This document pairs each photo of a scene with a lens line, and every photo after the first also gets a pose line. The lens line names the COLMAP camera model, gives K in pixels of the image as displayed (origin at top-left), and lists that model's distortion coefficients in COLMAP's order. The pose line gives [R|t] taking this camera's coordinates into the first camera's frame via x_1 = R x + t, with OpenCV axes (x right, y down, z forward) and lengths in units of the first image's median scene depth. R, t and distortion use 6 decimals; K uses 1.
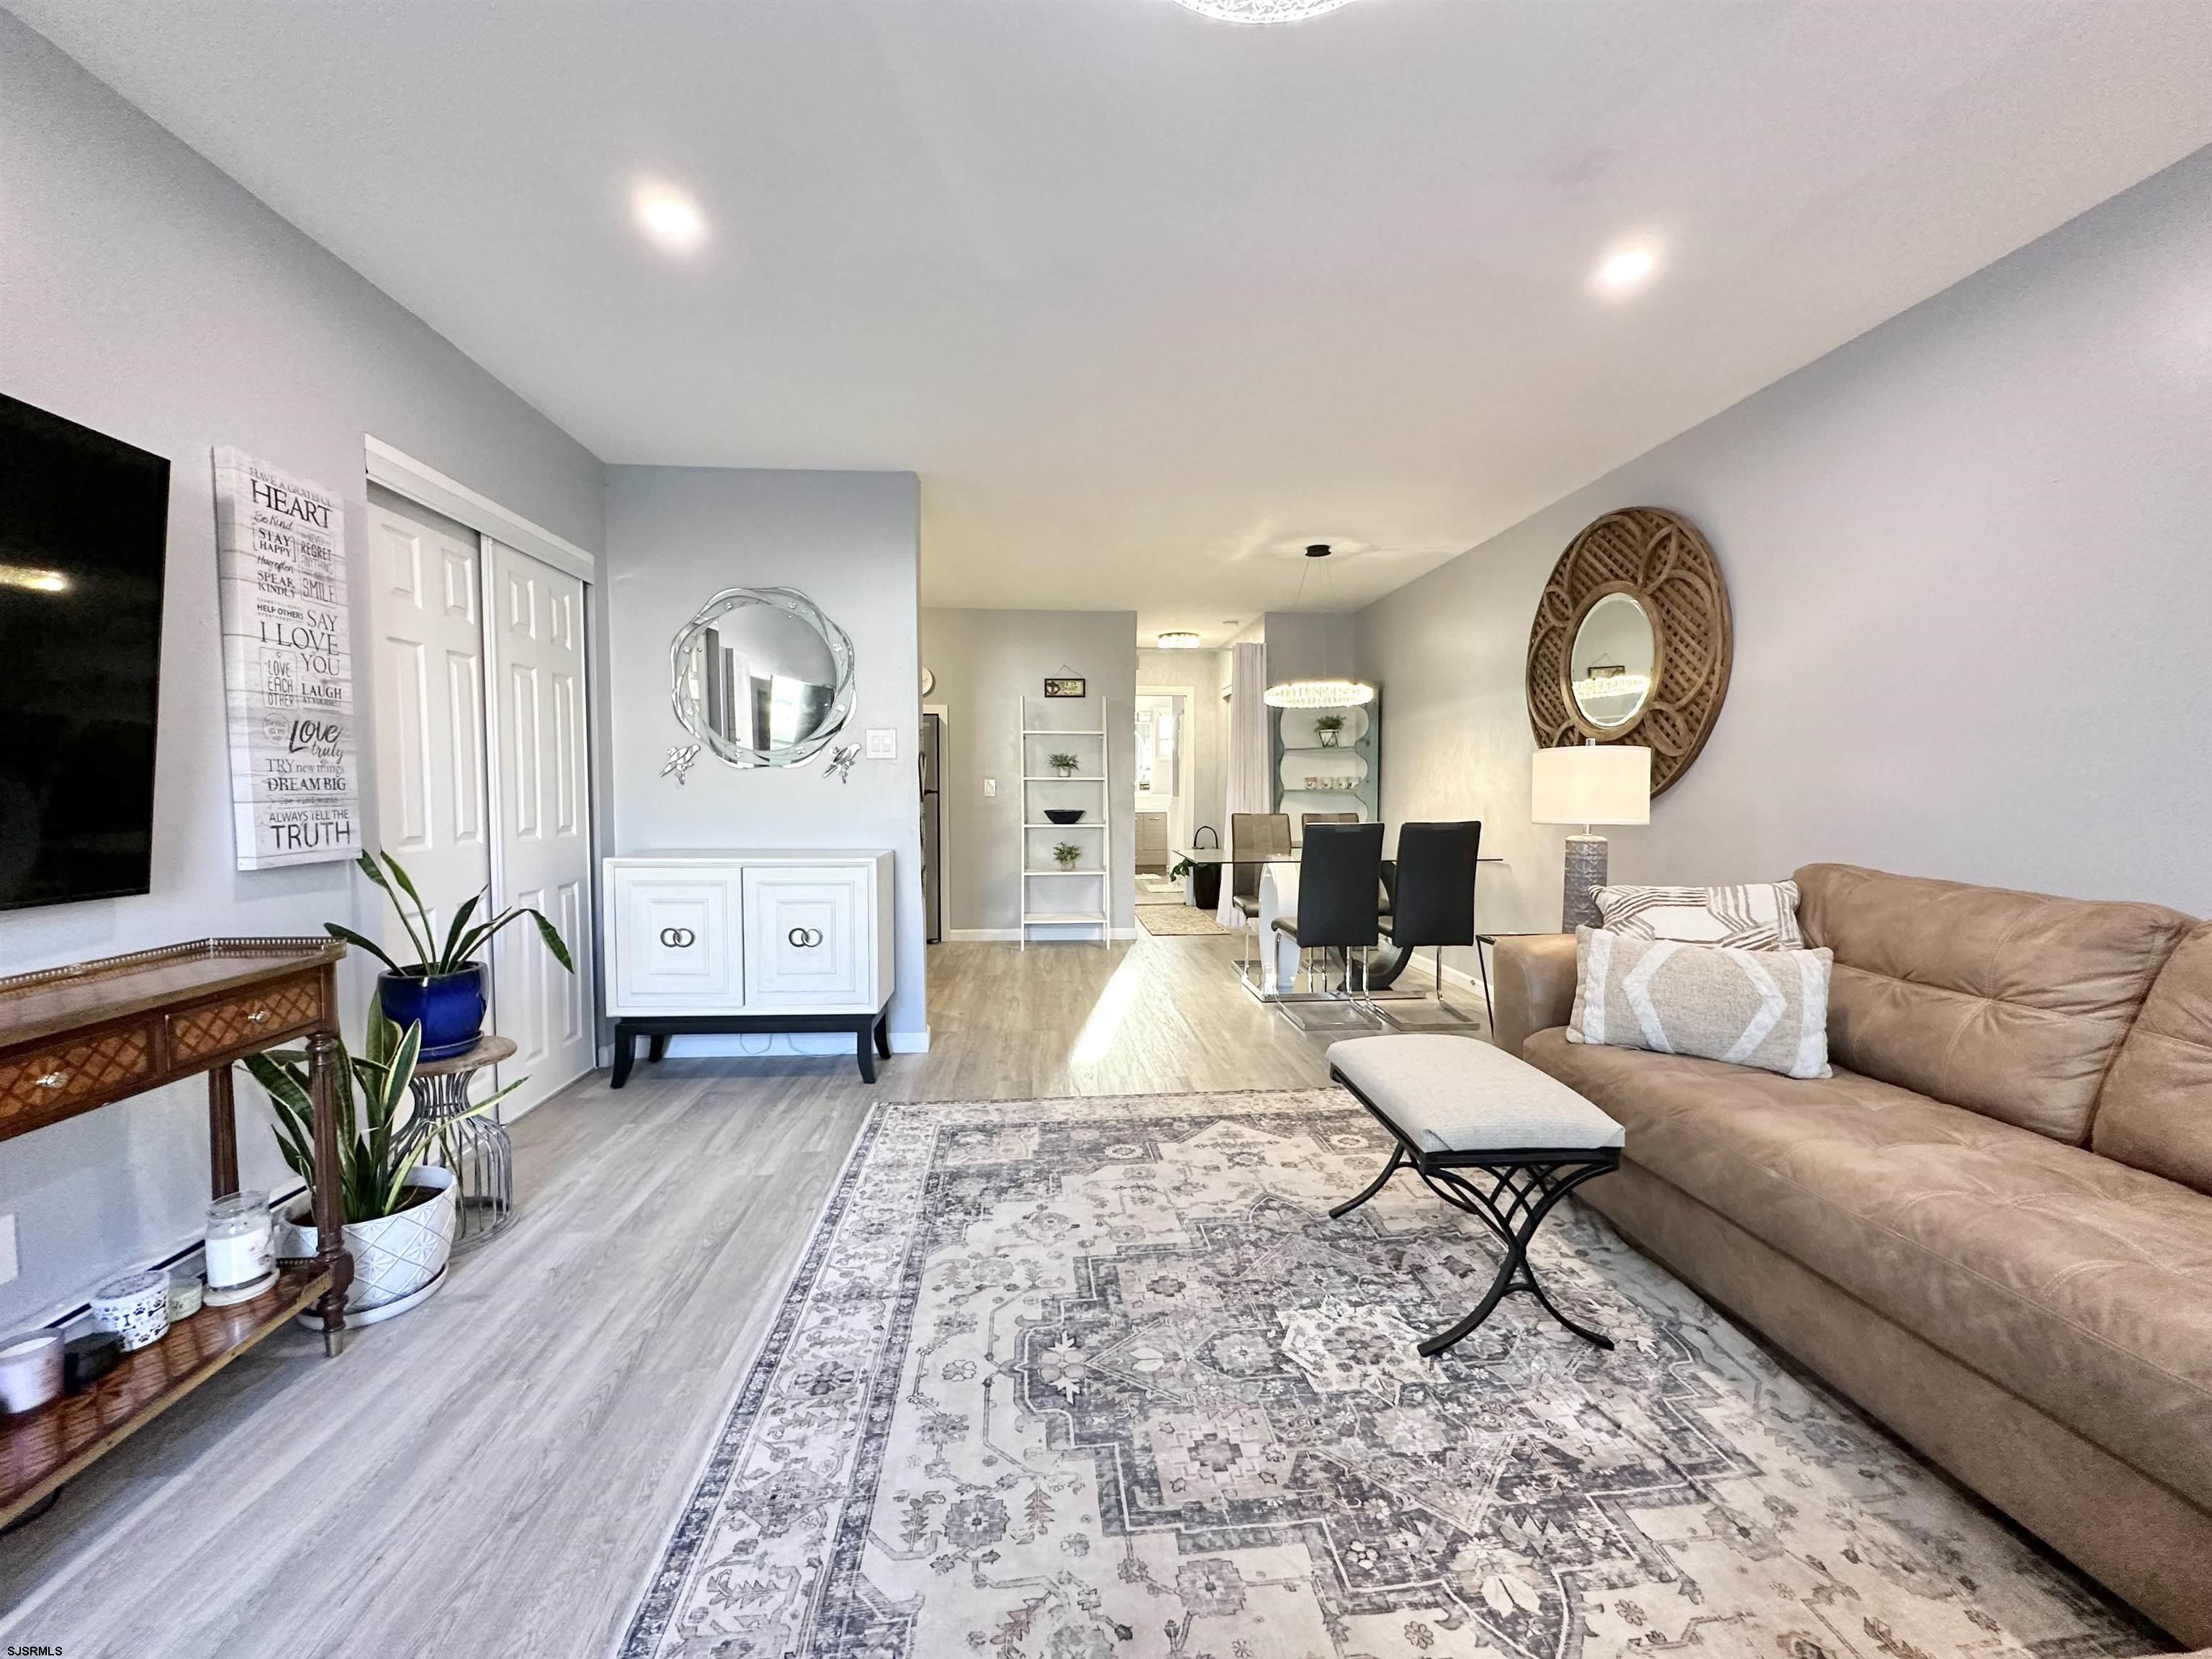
lens RADIAL K [[893.2, 0, 1089.0], [0, 893.2, 830.6], [0, 0, 1]] dist [-0.009534, 0.003353]
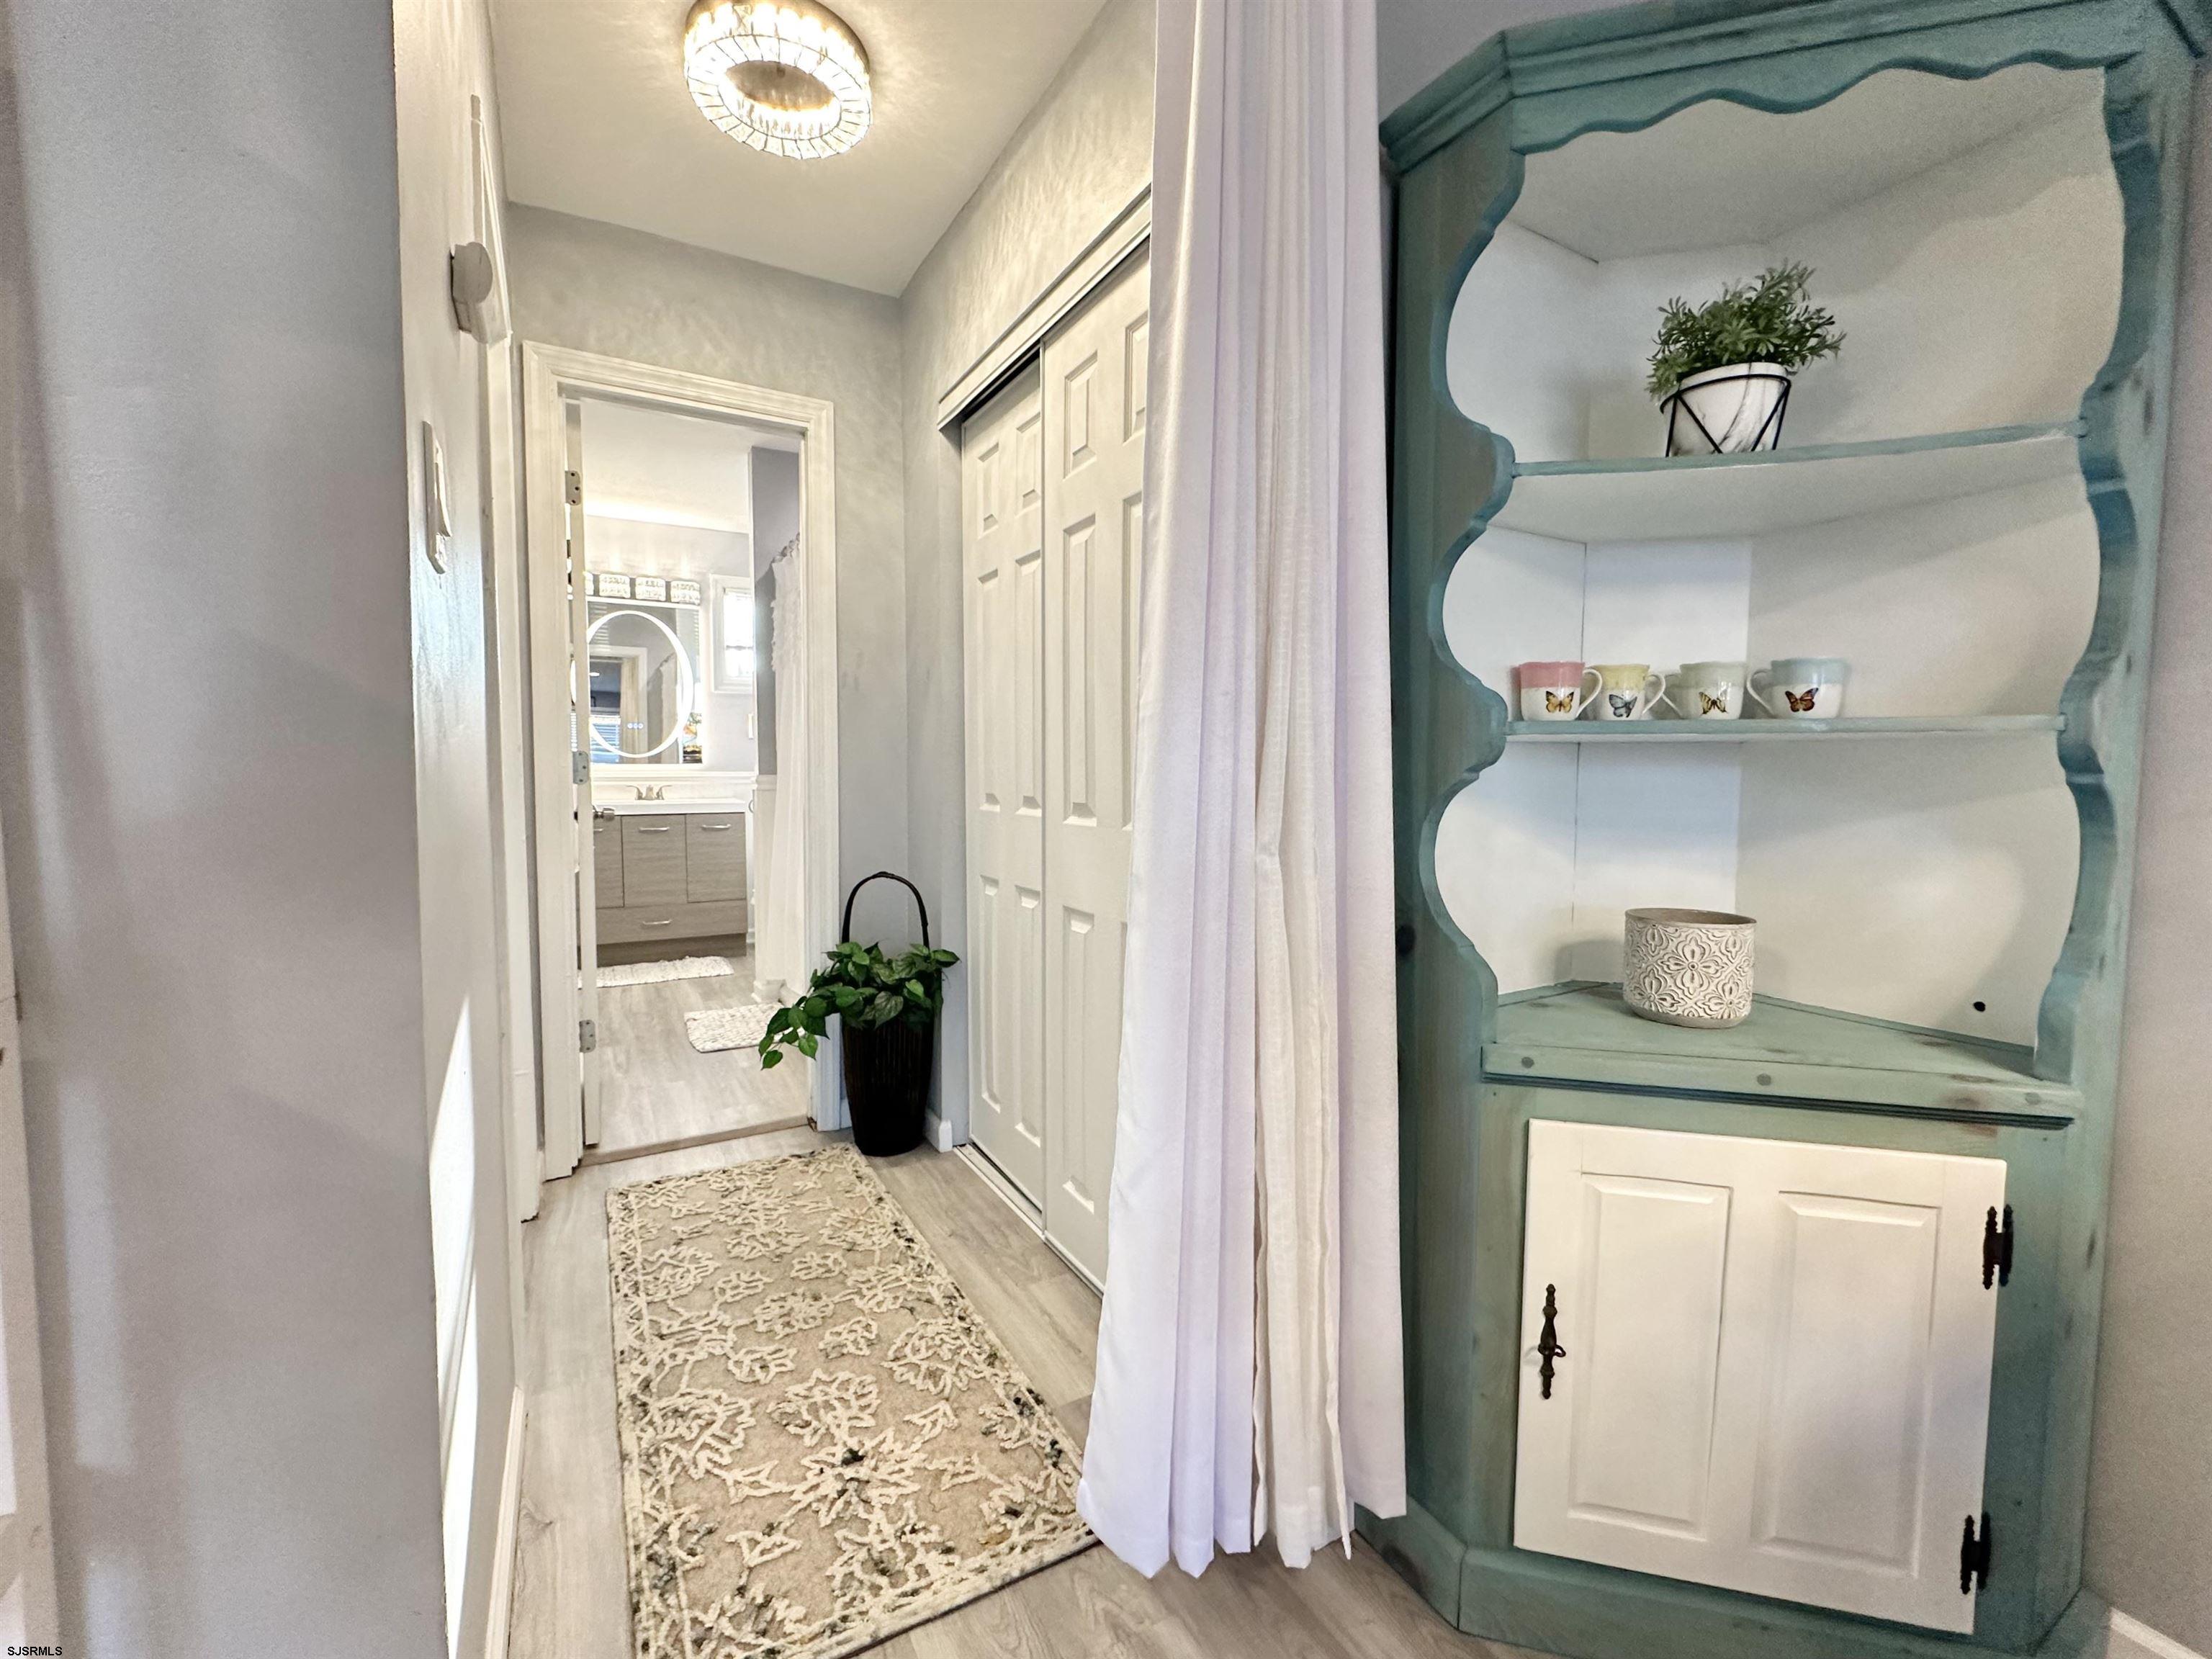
lens RADIAL K [[900.0, 0, 1094.1], [0, 900.0, 823.8], [0, 0, 1]] dist [-0.002357, -0.000047]
pose [[0.898230, -0.017145, 0.439191, 0.056165], [0.014092, 0.999849, 0.010210, -0.020517], [-0.439300, -0.002981, 0.898336, 0.625992]]
